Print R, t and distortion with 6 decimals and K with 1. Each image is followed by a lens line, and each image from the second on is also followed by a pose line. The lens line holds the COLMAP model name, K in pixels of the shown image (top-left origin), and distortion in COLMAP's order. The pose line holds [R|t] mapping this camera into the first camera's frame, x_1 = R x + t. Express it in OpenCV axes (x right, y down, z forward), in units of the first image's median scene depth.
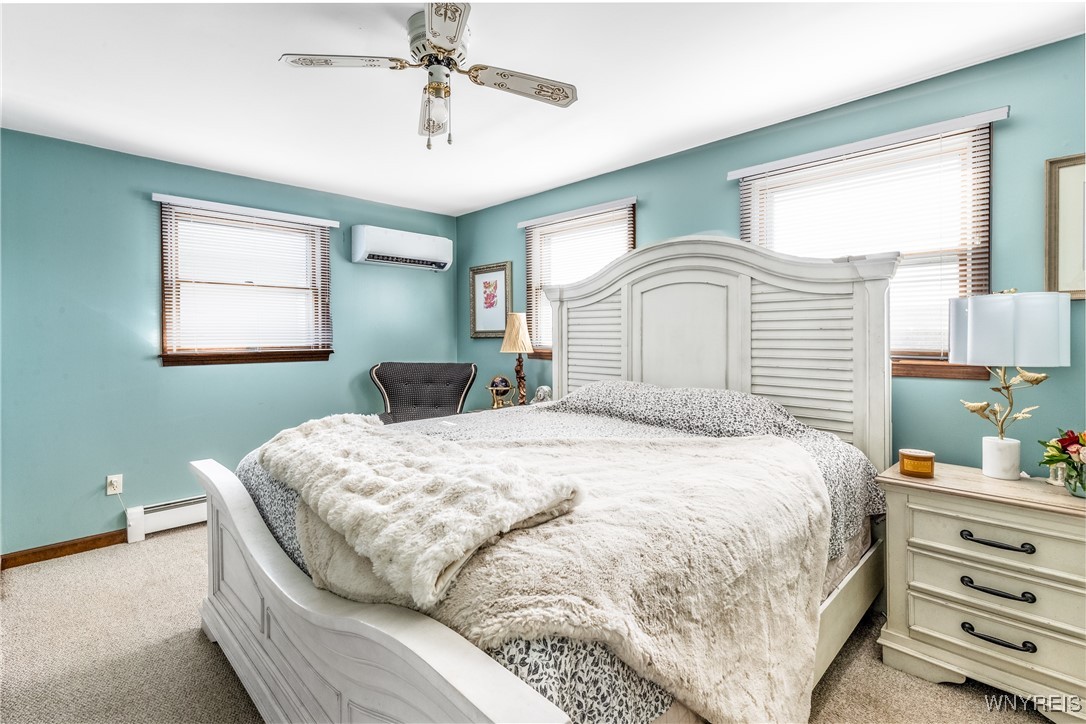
lens RADIAL K [[500.4, 0, 543.1], [0, 500.4, 333.7], [0, 0, 1]] dist [0.006623, -0.000750]
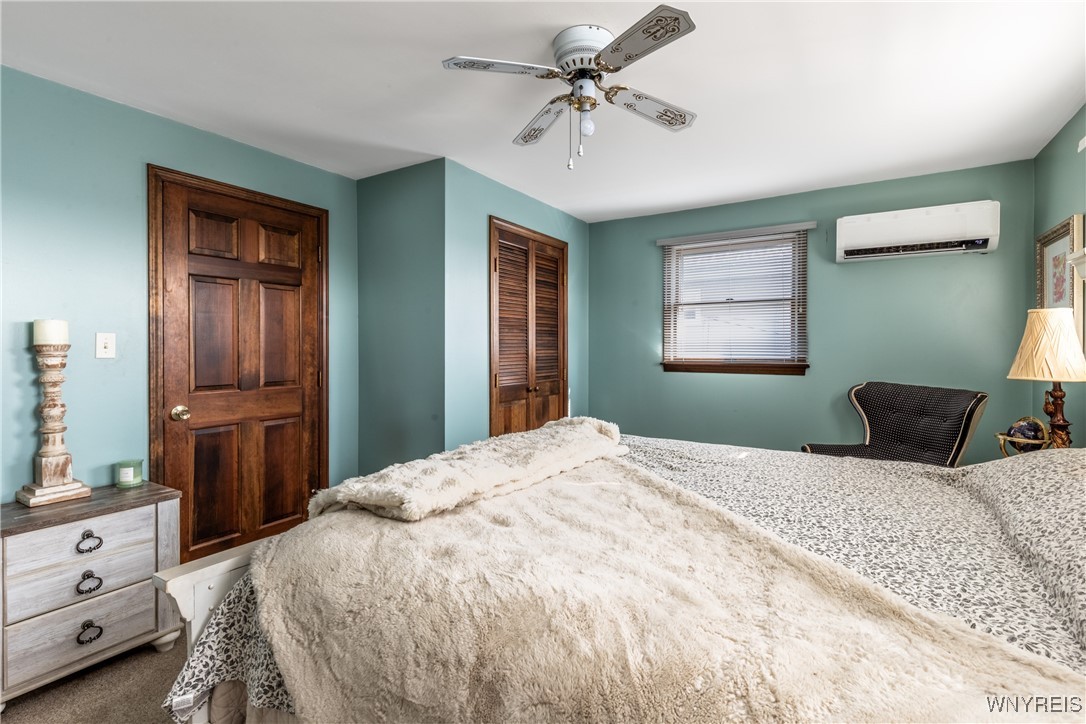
lens RADIAL K [[500.4, 0, 536.2], [0, 500.4, 361.1], [0, 0, 1]] dist [0.006623, -0.000750]
pose [[0.227812, 0.029406, -0.973261, 0.355278], [-0.001378, 0.999553, 0.029878, 0.000387], [0.973704, -0.005466, 0.227751, 0.310745]]
